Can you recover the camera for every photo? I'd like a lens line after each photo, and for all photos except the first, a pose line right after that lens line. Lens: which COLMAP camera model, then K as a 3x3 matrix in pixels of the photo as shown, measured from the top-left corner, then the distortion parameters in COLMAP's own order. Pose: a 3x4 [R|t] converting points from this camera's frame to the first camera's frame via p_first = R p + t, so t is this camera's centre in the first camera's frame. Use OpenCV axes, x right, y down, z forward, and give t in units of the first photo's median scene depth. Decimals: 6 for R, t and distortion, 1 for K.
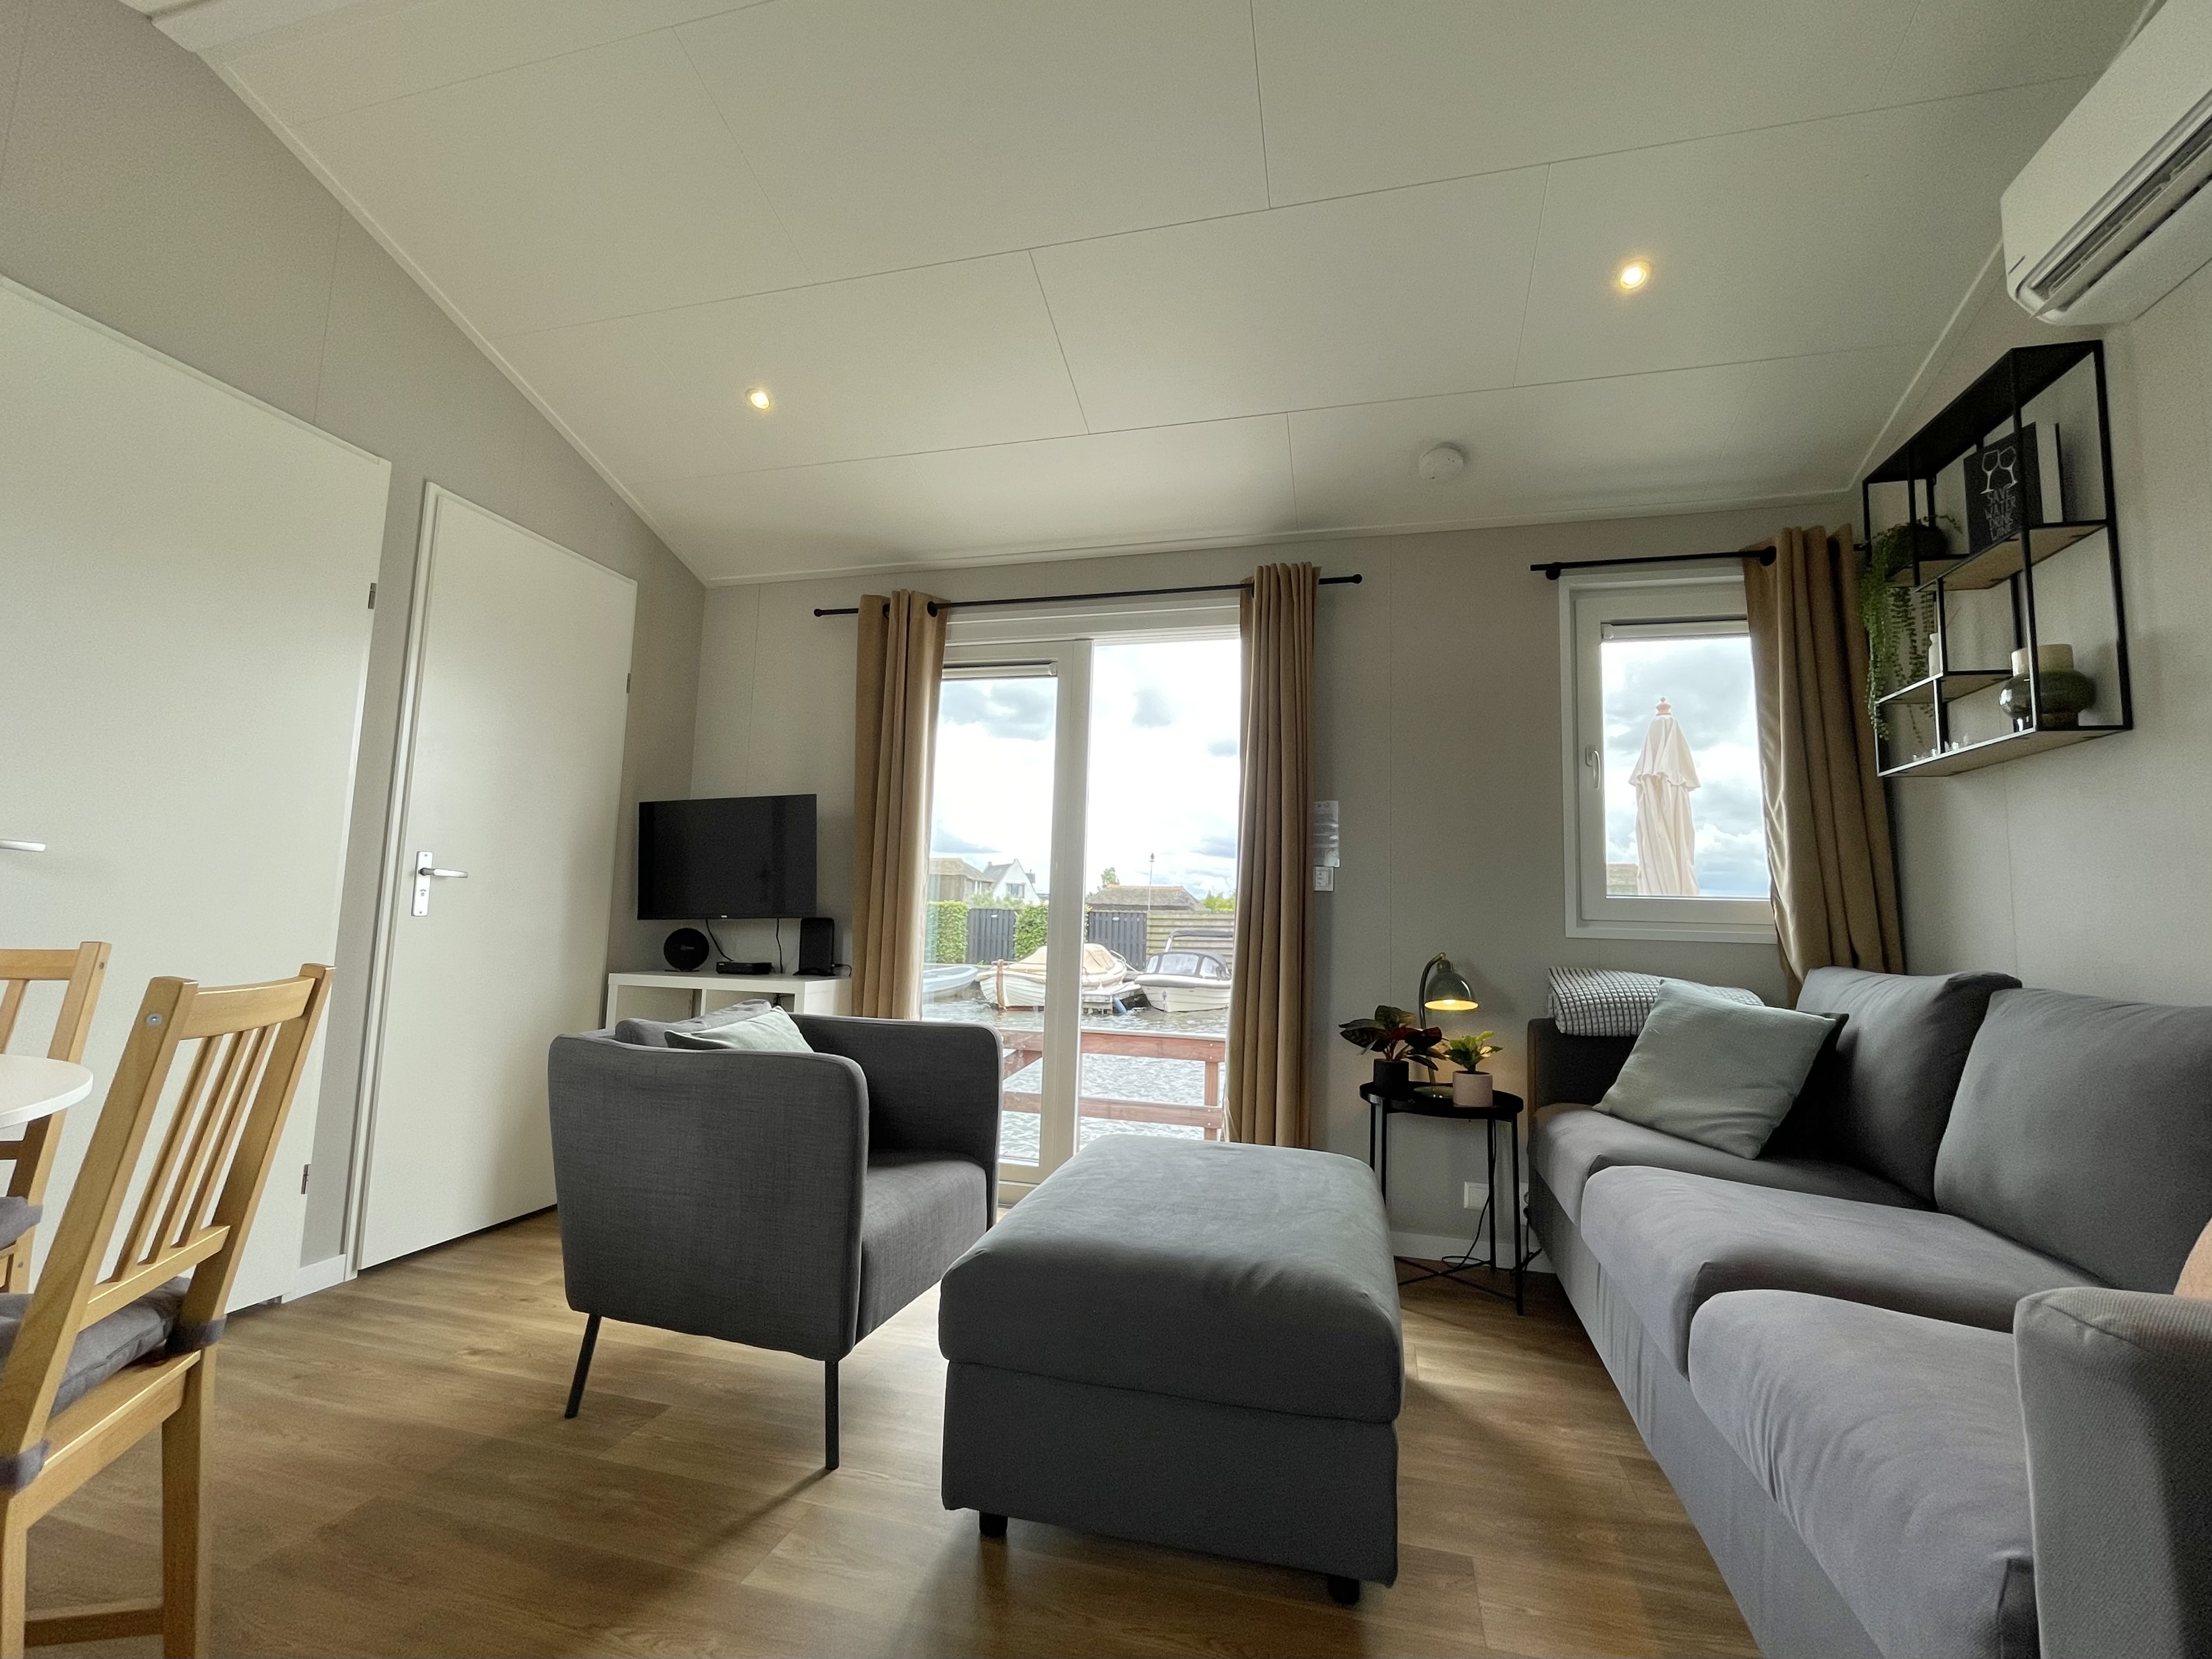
lens RADIAL K [[947.6, 0, 1107.0], [0, 947.6, 823.5], [0, 0, 1]] dist [-0.003435, 0.000391]
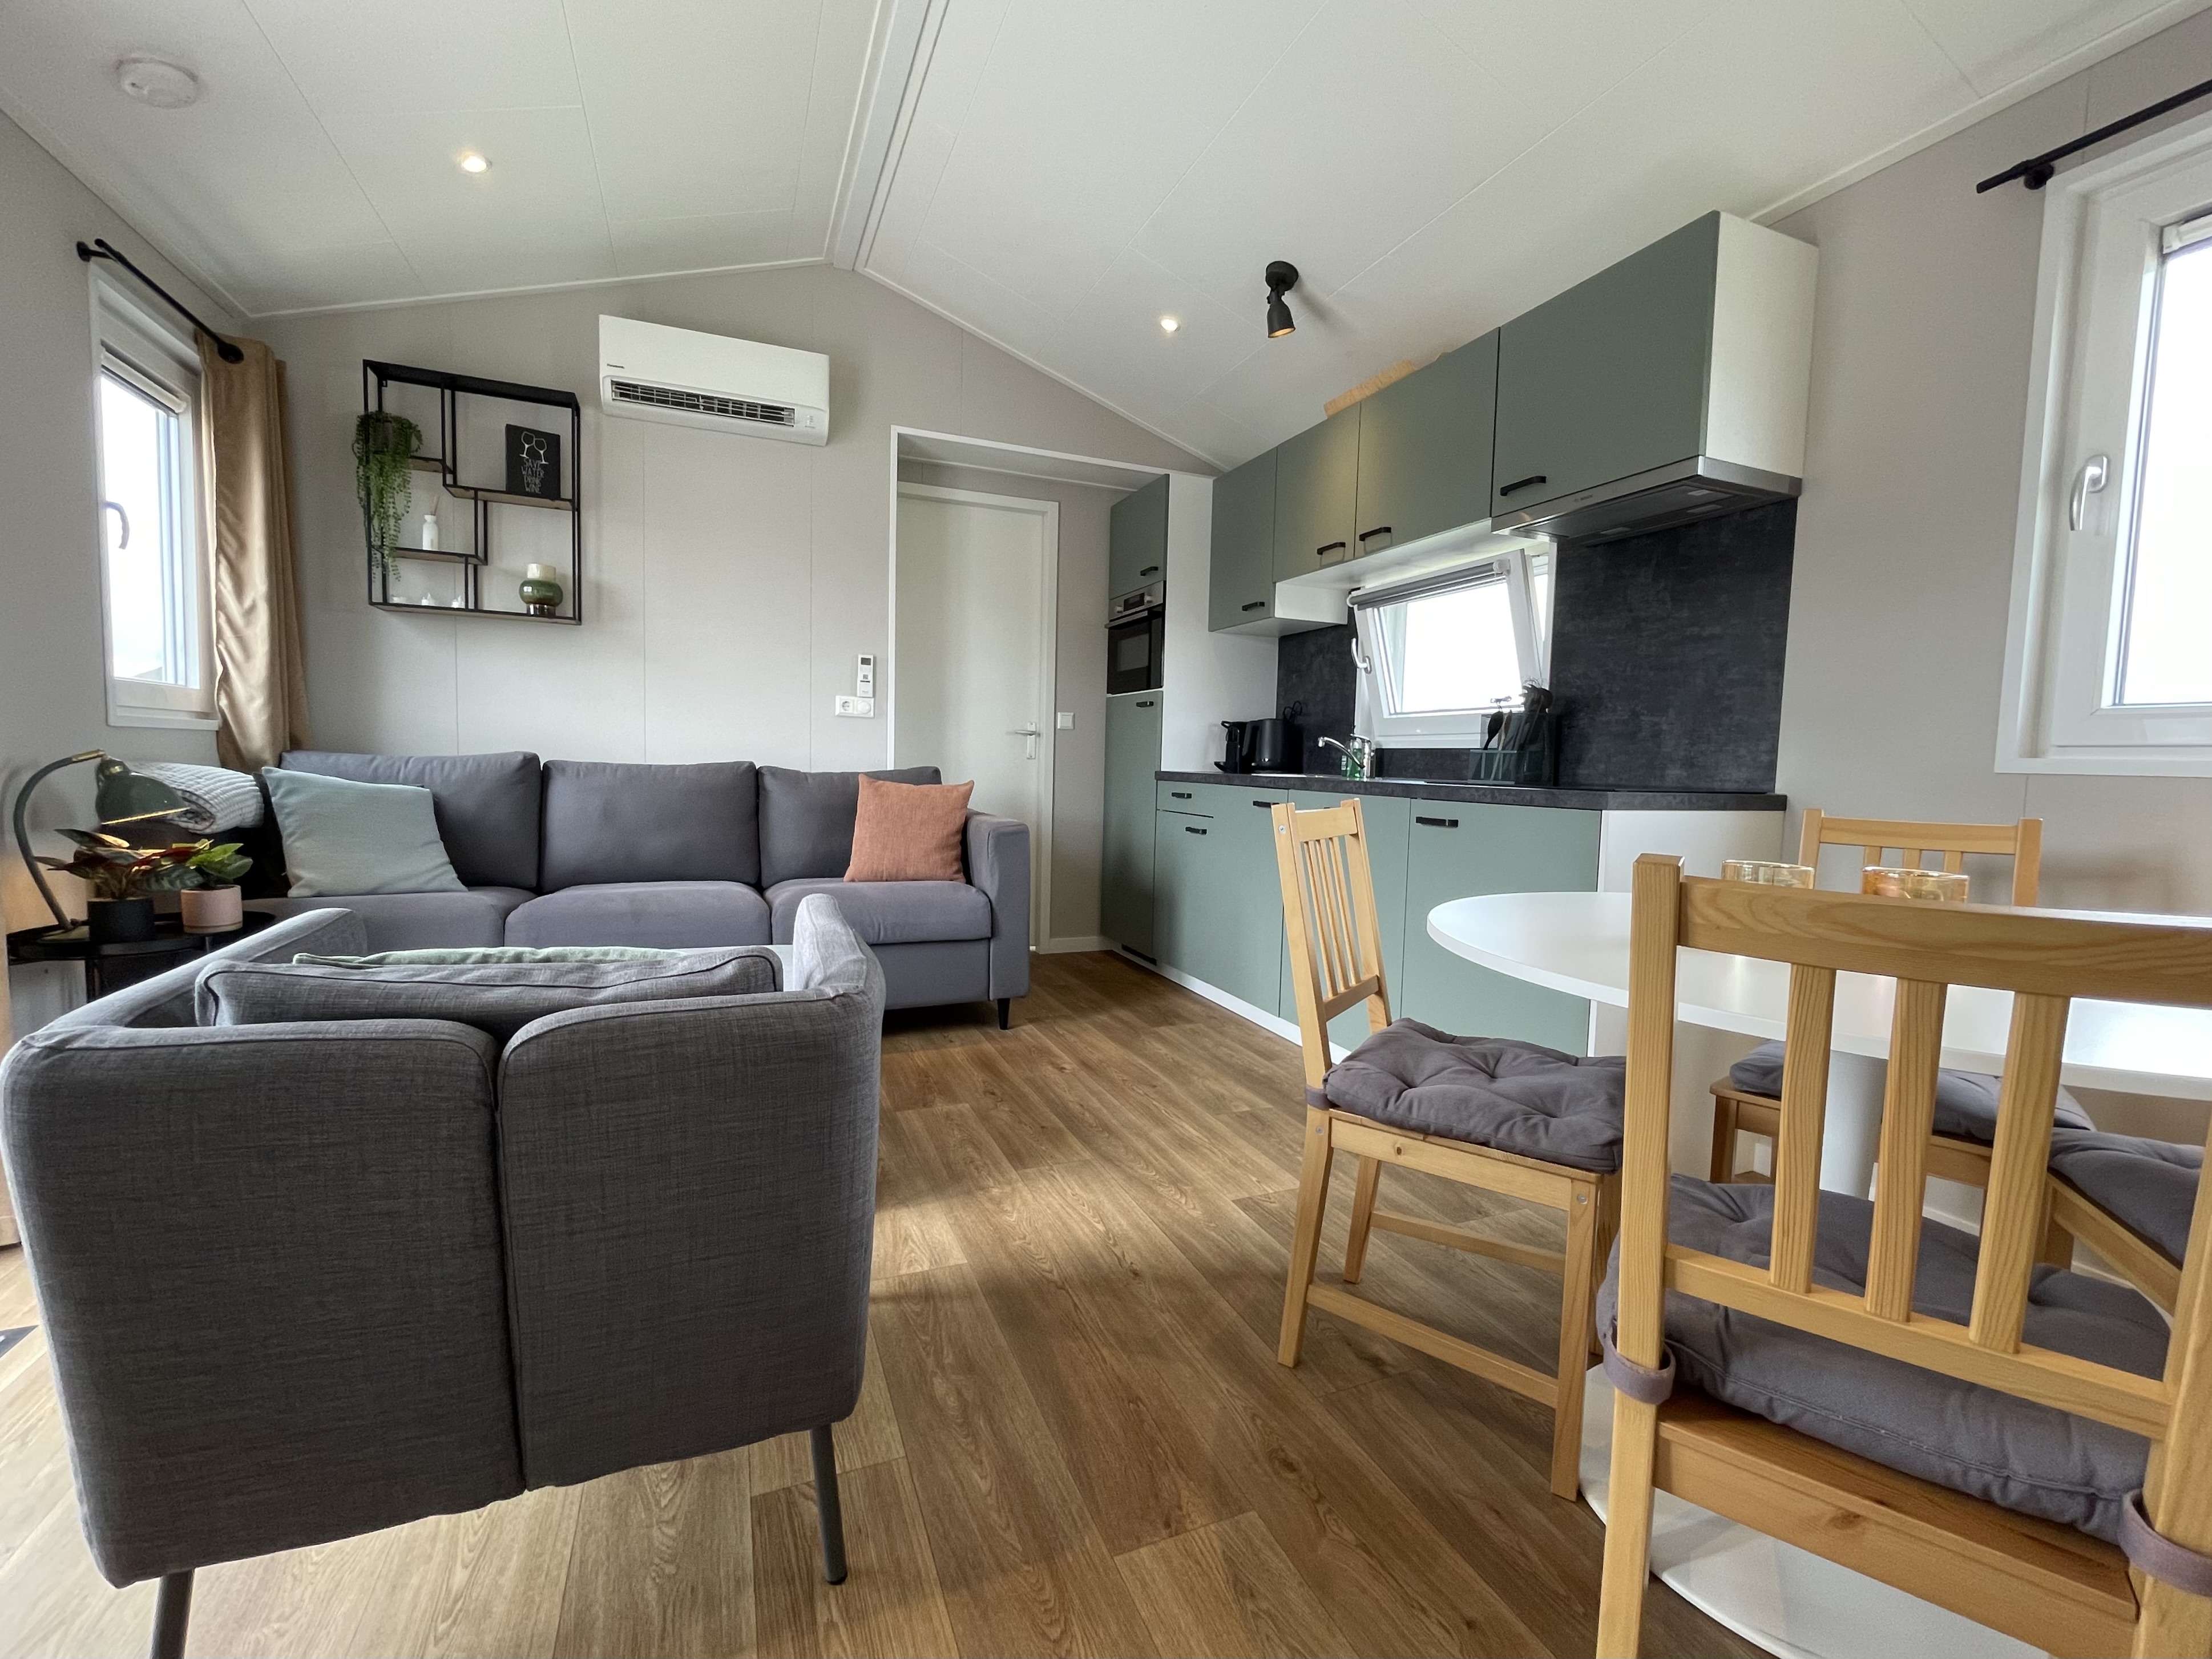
lens RADIAL K [[931.8, 0, 1107.5], [0, 931.8, 823.9], [0, 0, 1]] dist [-0.002545, 0.000131]
pose [[-0.614012, -0.098942, 0.783071, -0.793364], [-0.124417, 0.991841, 0.027764, 0.083449], [-0.779429, -0.080380, -0.621313, 0.929520]]
